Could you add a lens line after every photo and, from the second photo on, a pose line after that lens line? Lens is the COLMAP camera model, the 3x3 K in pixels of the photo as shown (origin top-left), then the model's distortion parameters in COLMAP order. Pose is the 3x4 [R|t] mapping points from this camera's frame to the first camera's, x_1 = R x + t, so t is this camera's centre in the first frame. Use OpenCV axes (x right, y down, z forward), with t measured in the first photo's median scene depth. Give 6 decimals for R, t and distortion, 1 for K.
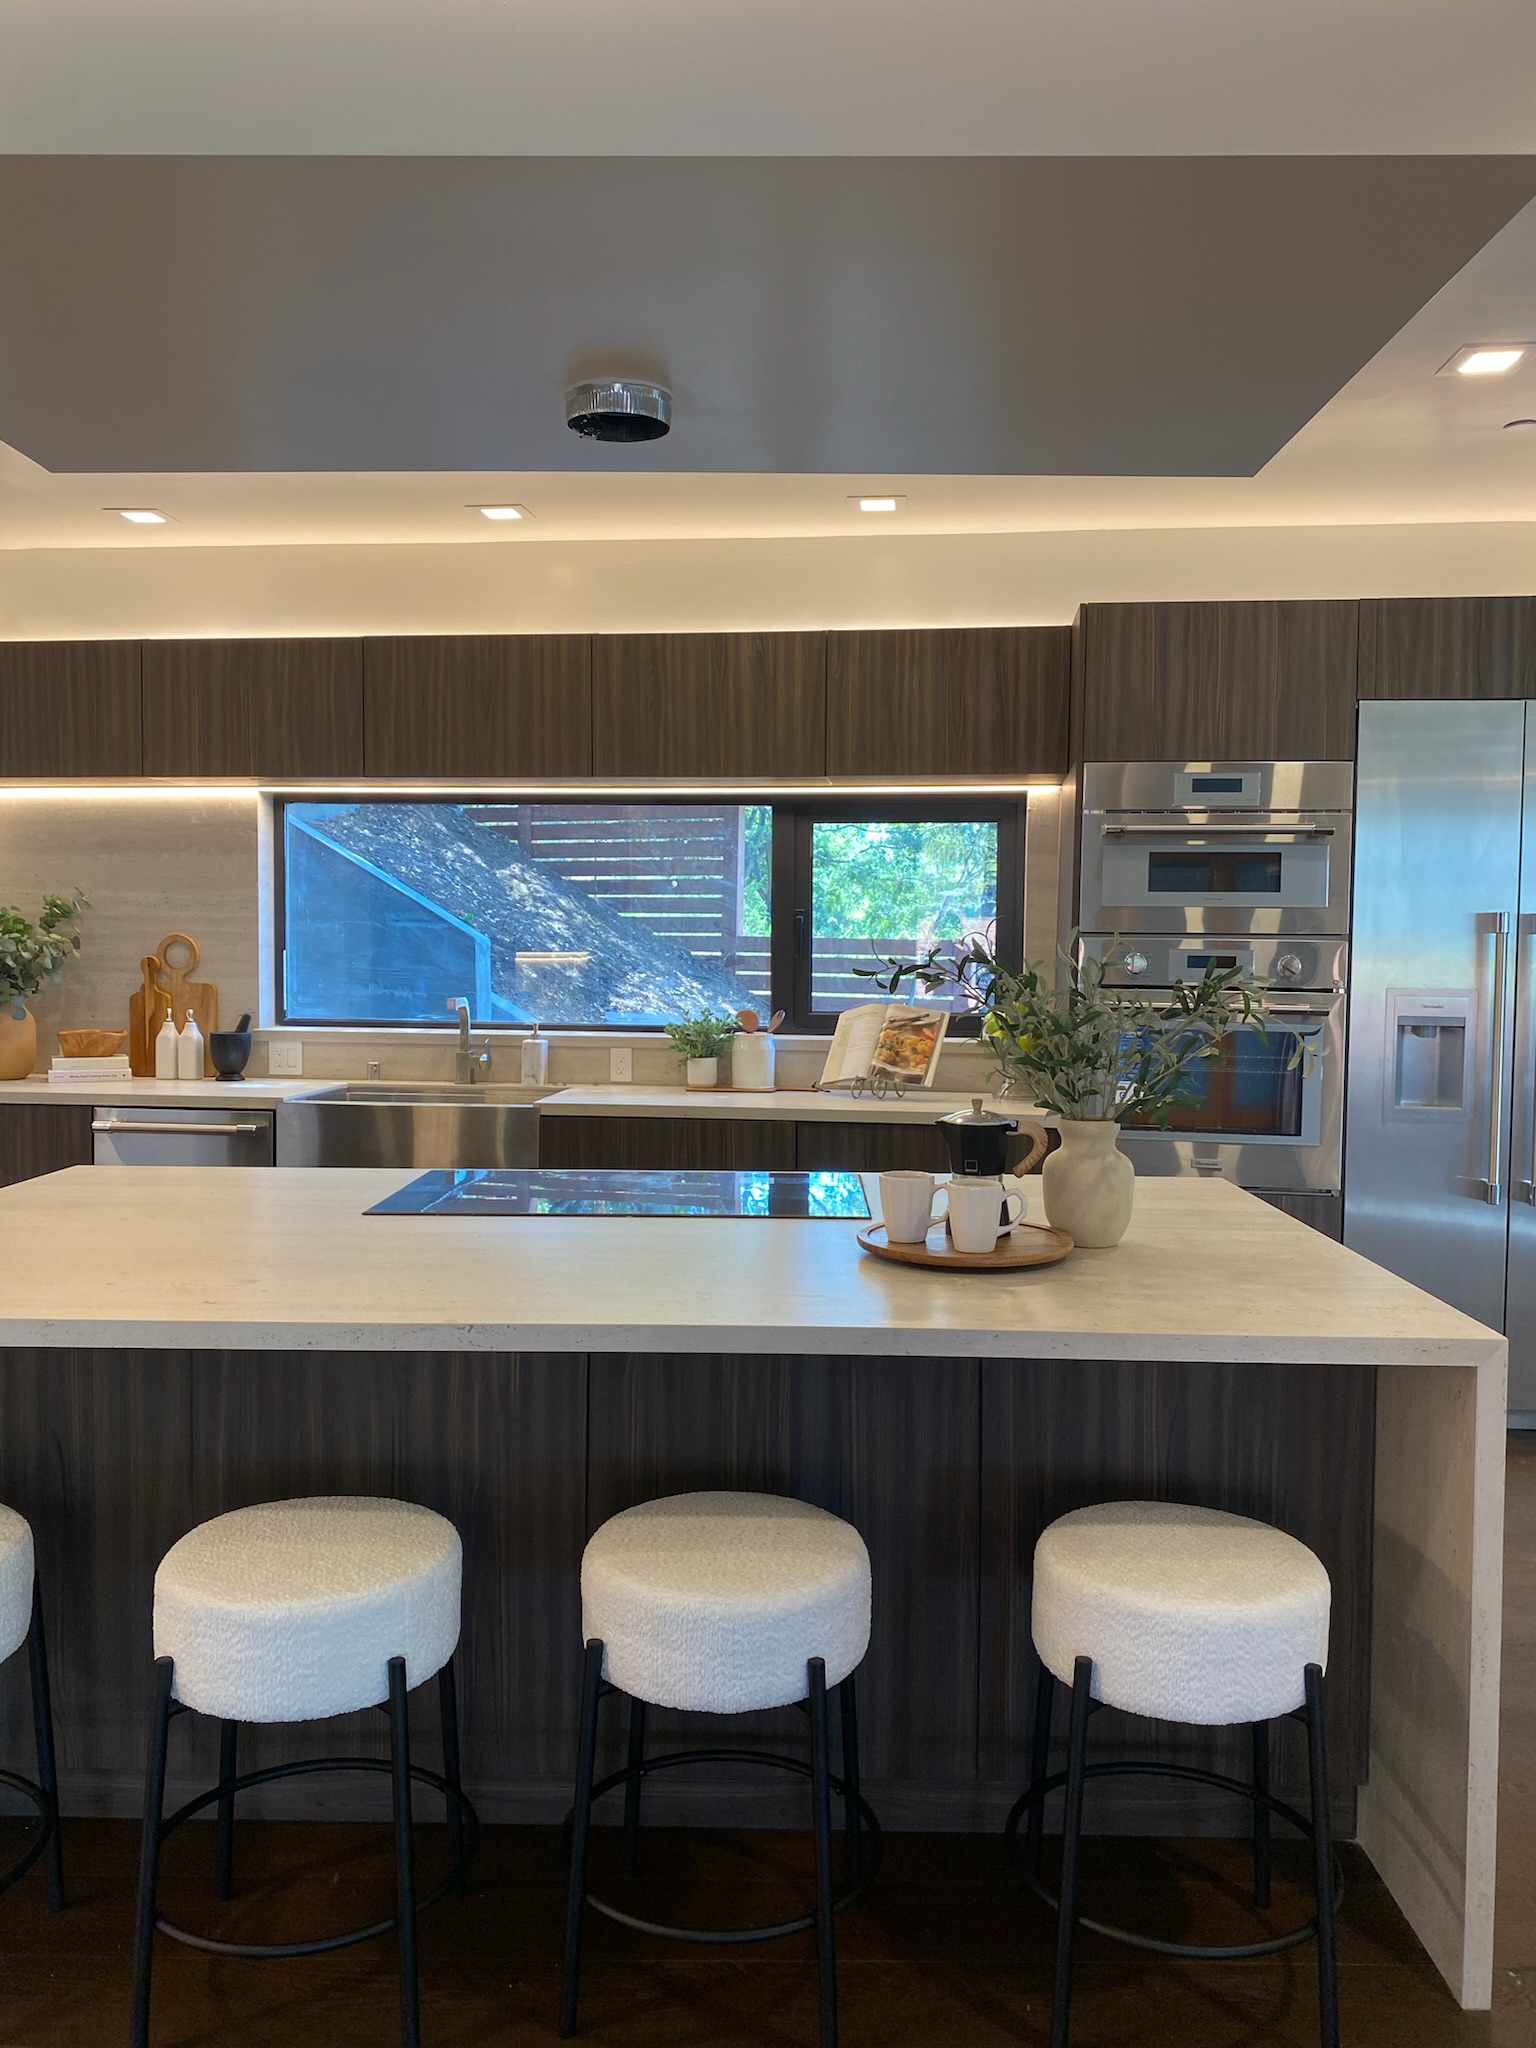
lens RADIAL K [[1561.2, 0, 761.0], [0, 1561.2, 1014.6], [0, 0, 1]] dist [0.062182, -0.084907]
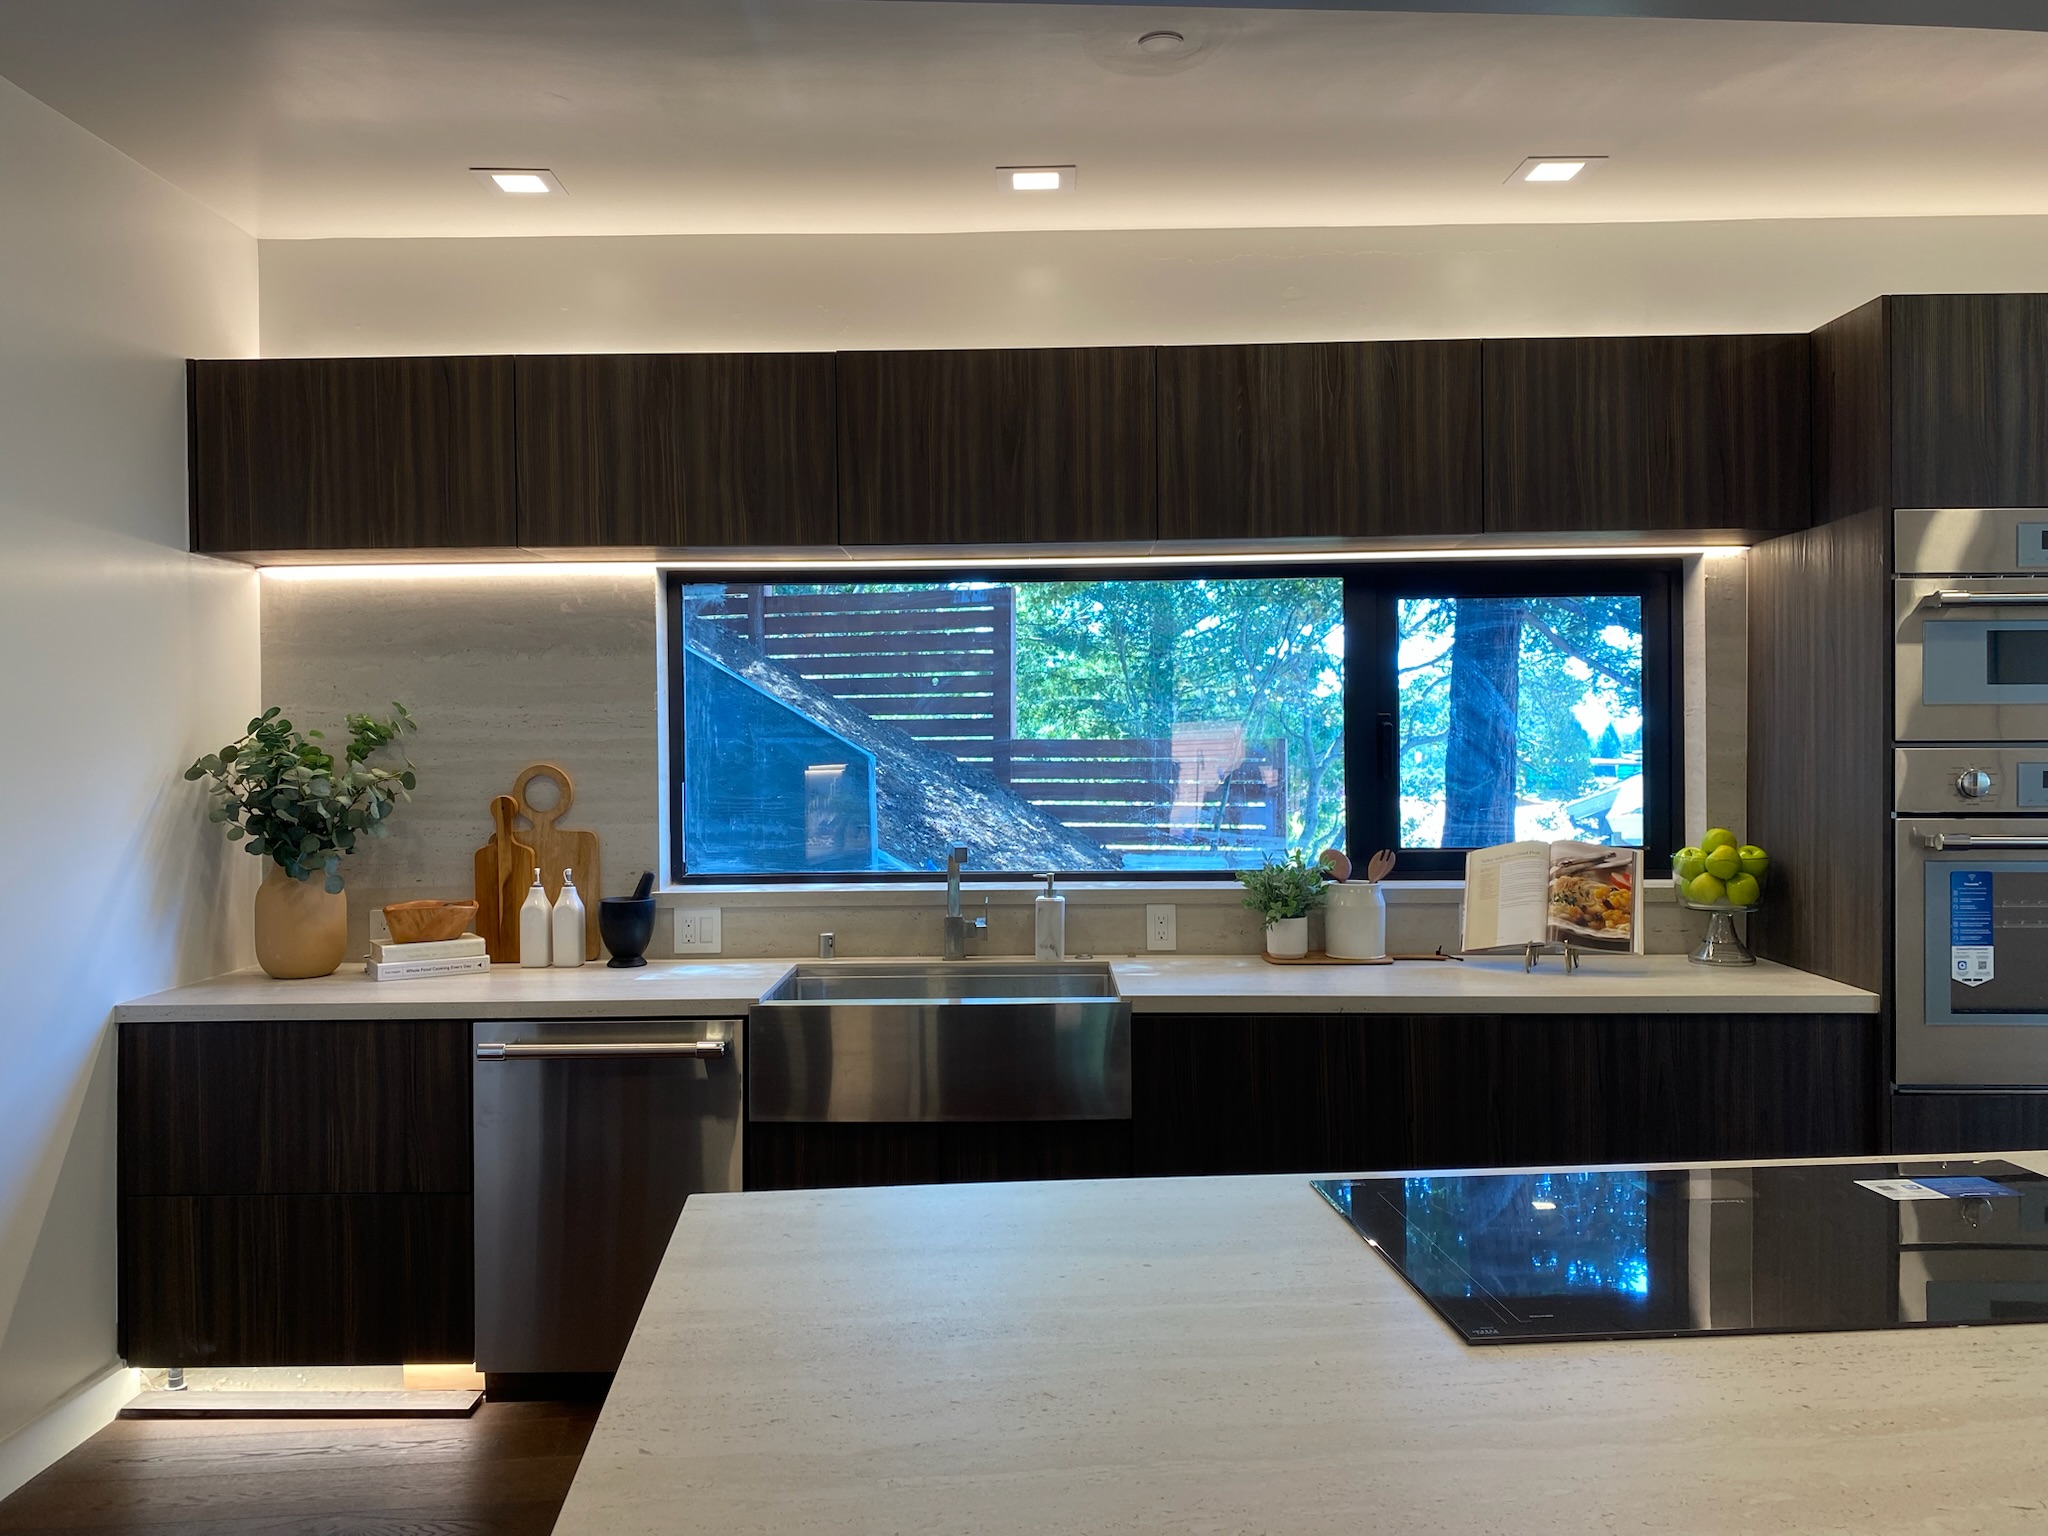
lens RADIAL K [[1561.2, 0, 1013.5], [0, 1561.2, 749.1], [0, 0, 1]] dist [0.062182, -0.084907]
pose [[0.995034, -0.020176, 0.097467, -0.238198], [0.023858, 0.999039, -0.036756, -0.027774], [-0.096632, 0.038899, 0.994560, 0.271790]]
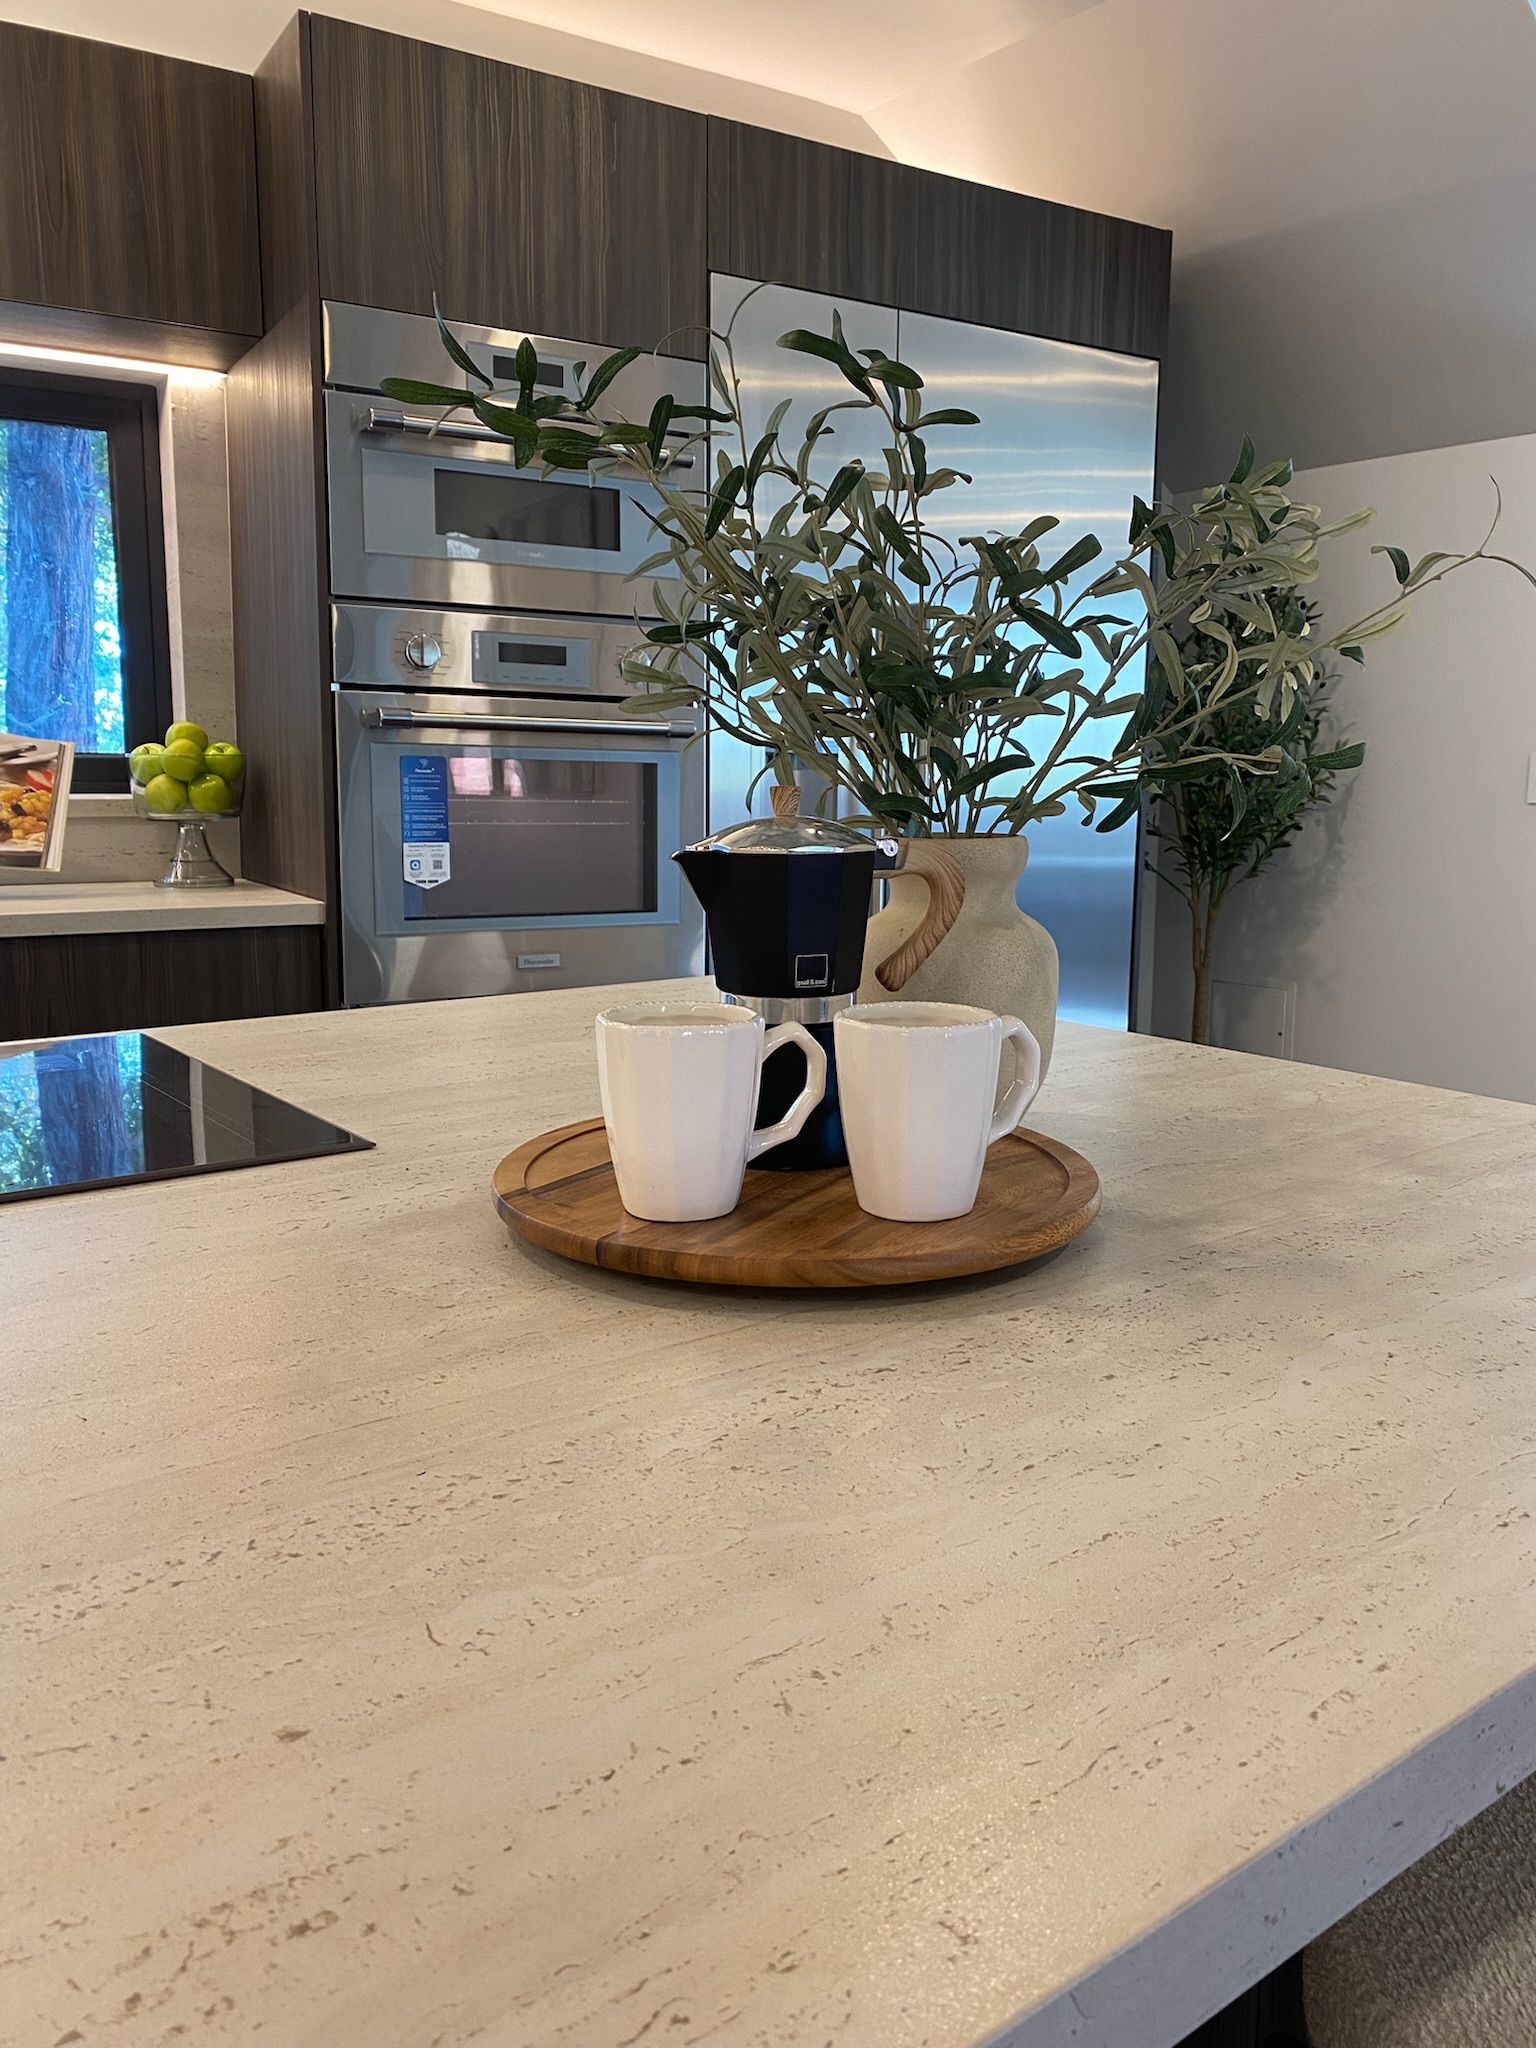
lens RADIAL K [[1561.2, 0, 797.2], [0, 1561.2, 1002.5], [0, 0, 1]] dist [0.062182, -0.084907]
pose [[0.775846, -0.097374, 0.623363, -0.043193], [0.028168, 0.992379, 0.119959, 0.030226], [-0.630293, -0.075511, 0.772676, 0.356546]]
